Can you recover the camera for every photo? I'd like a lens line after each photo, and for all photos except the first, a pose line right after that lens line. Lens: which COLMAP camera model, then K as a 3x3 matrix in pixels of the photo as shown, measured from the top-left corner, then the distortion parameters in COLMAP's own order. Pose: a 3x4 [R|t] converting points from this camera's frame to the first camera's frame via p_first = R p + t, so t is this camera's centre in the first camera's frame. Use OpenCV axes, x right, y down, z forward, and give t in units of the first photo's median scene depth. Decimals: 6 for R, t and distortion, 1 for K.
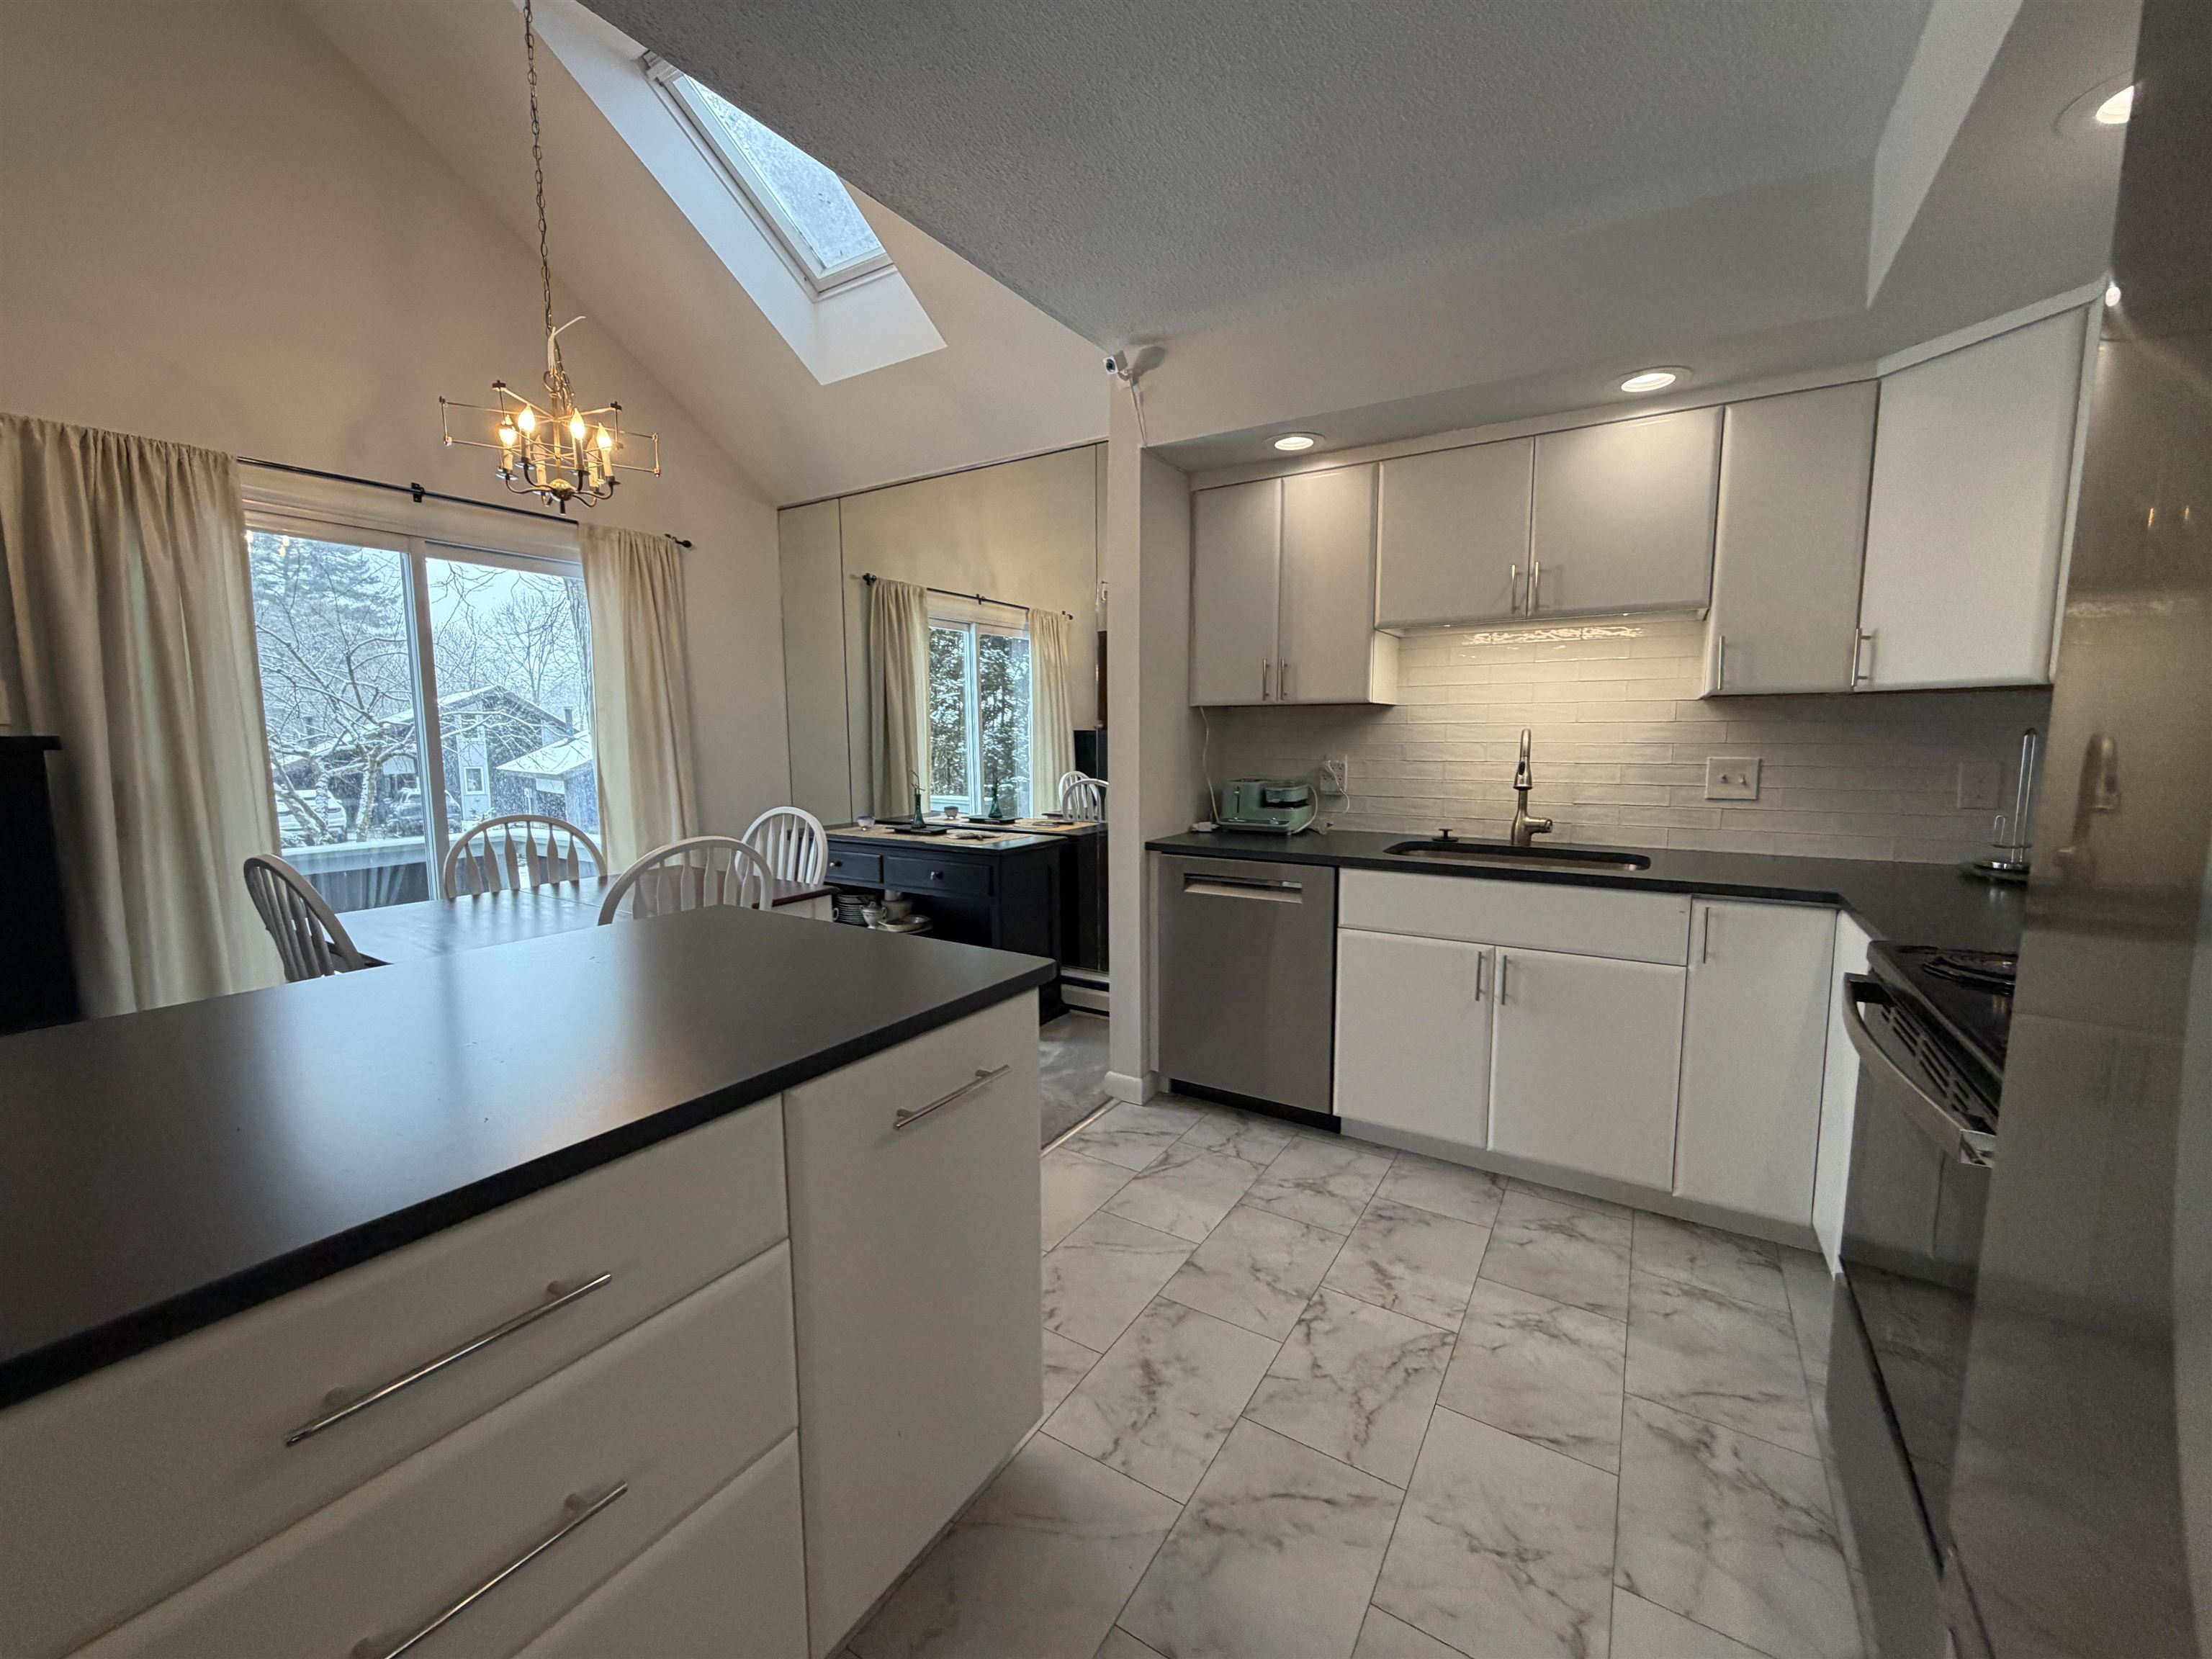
lens RADIAL K [[878.3, 0, 1099.8], [0, 878.3, 830.2], [0, 0, 1]] dist [-0.001293, 0.000140]
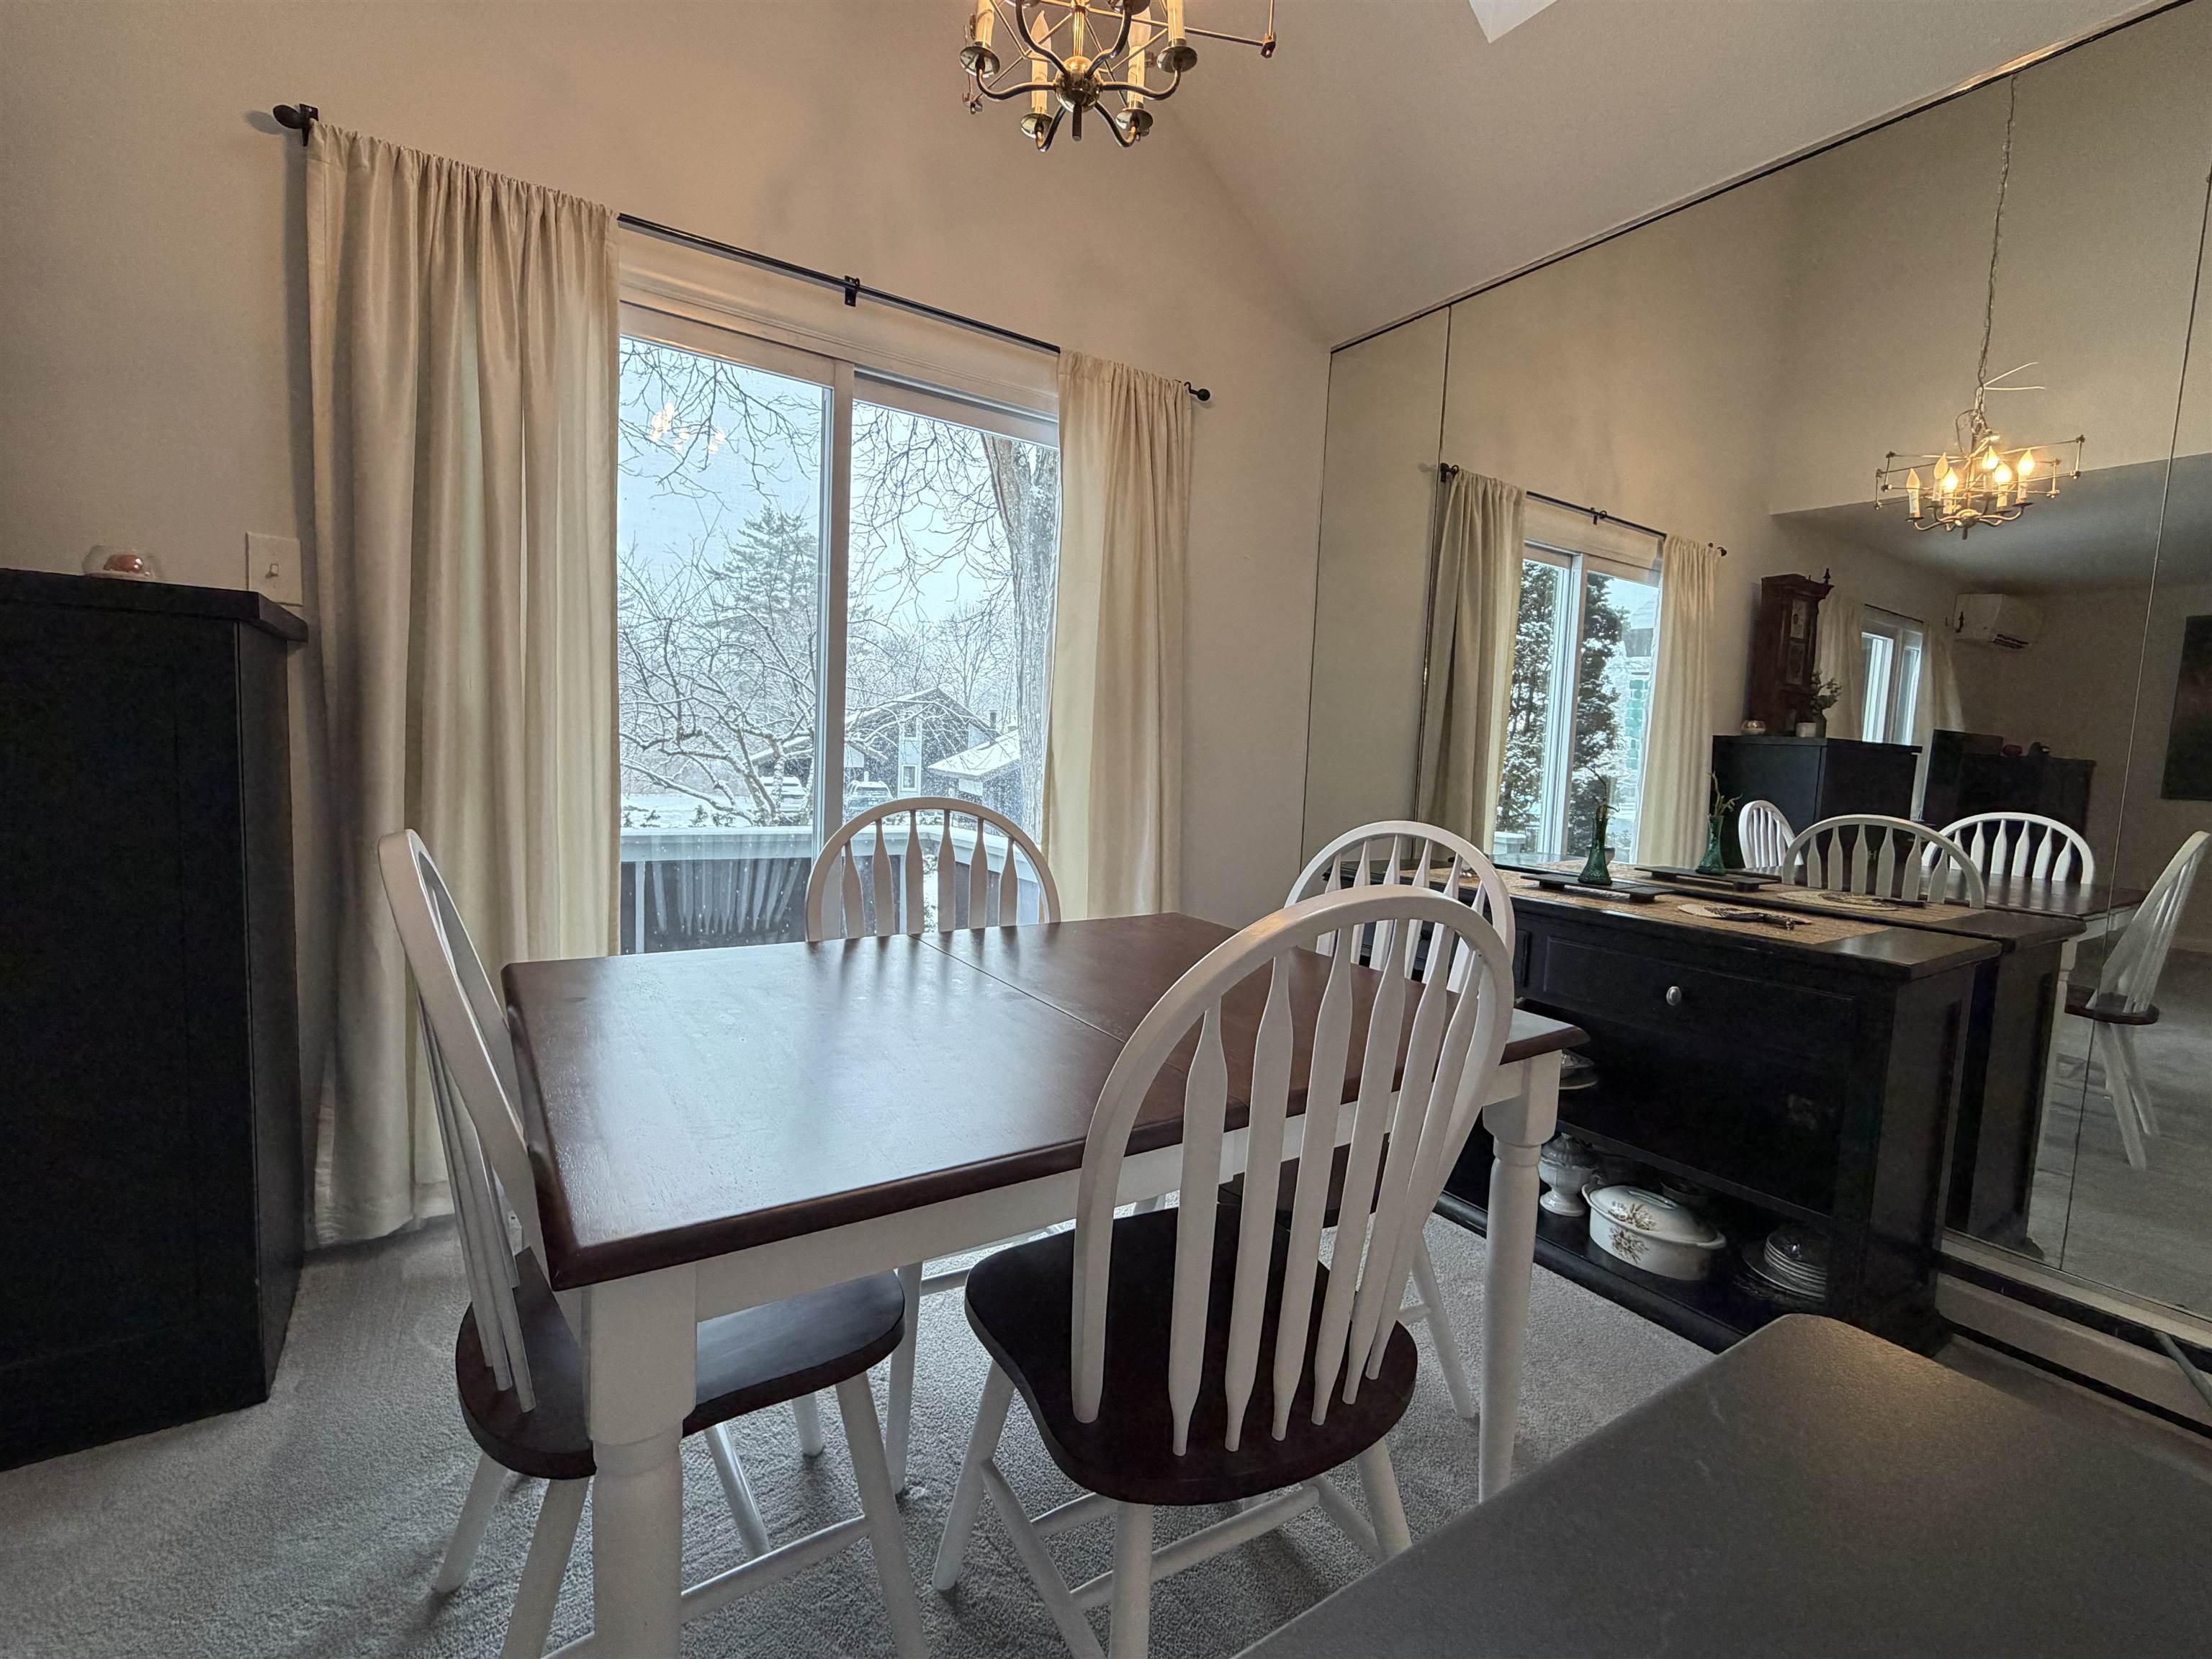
lens RADIAL K [[970.3, 0, 1103.7], [0, 970.3, 832.2], [0, 0, 1]] dist [-0.000994, 0.000129]
pose [[0.909892, 0.081617, -0.406737, -0.325401], [-0.094794, 0.995421, -0.012317, 0.001651], [0.403869, 0.049763, 0.913462, 0.504003]]
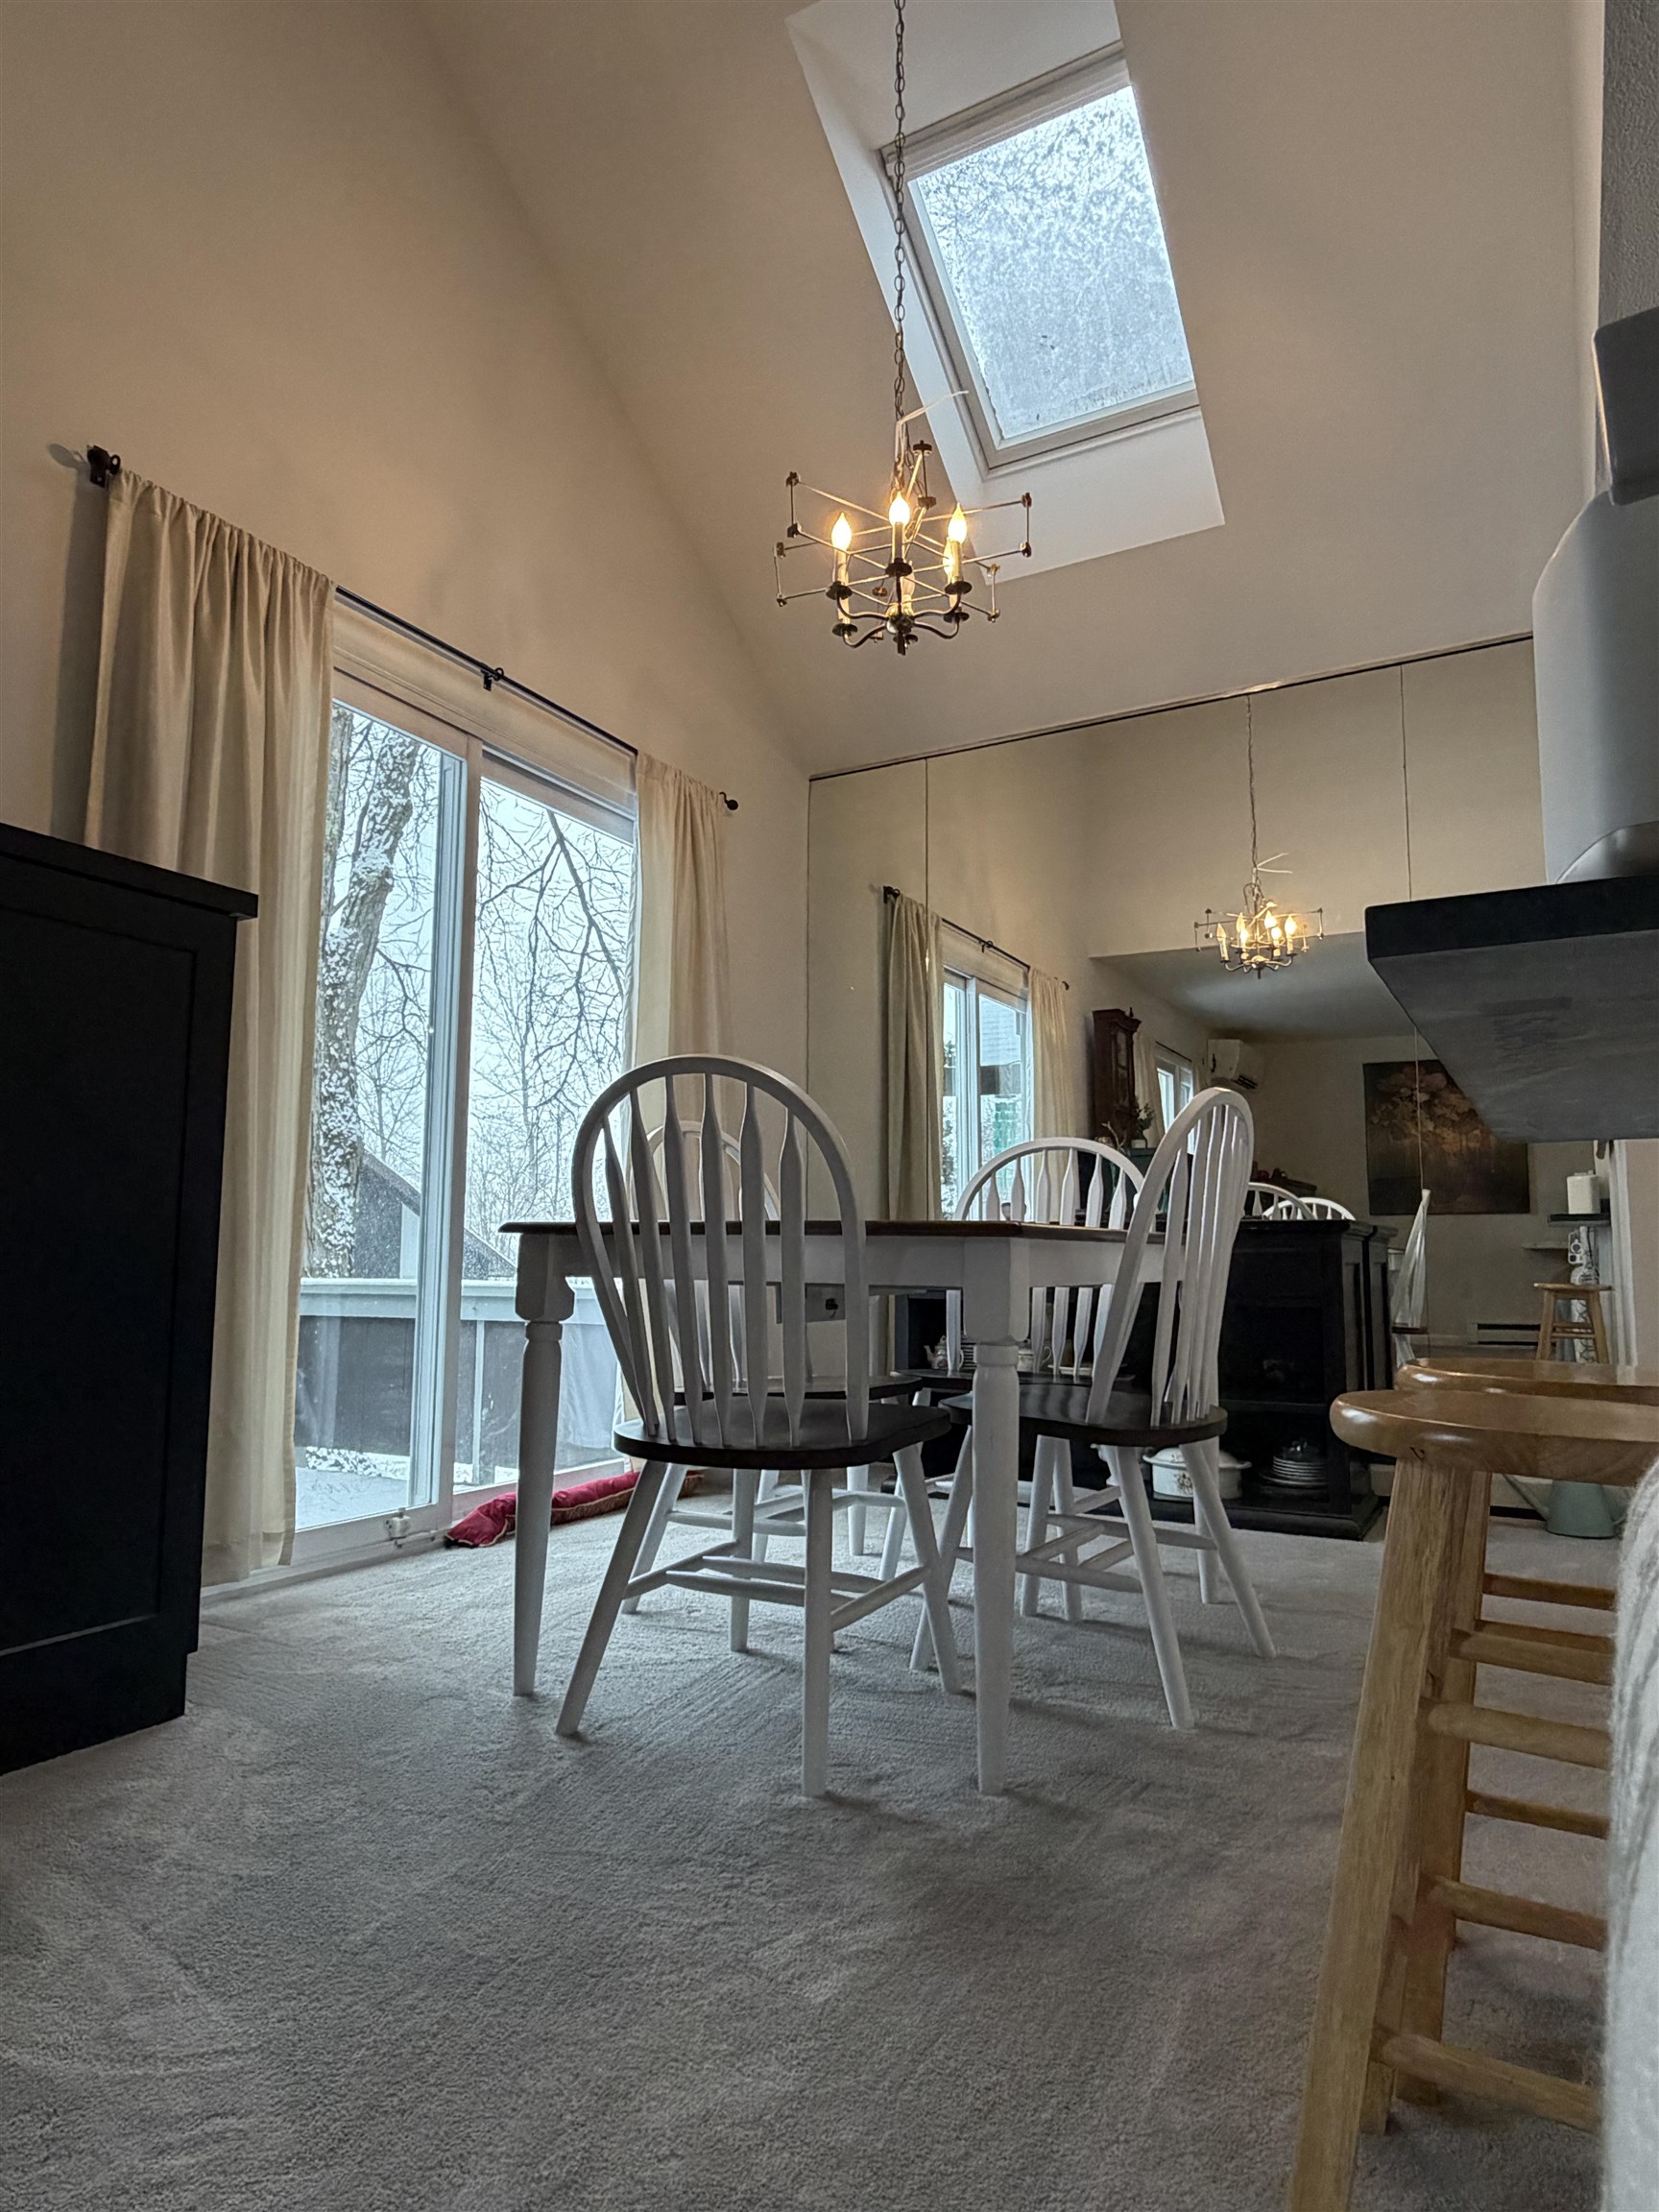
lens RADIAL K [[1326.6, 0, 834.0], [0, 1326.6, 1120.9], [0, 0, 1]] dist [0.005127, -0.000087]
pose [[0.998435, 0.016184, 0.053530, -0.635794], [-0.004273, 0.976490, -0.215522, 0.191015], [-0.055759, 0.214956, 0.975031, 0.069553]]
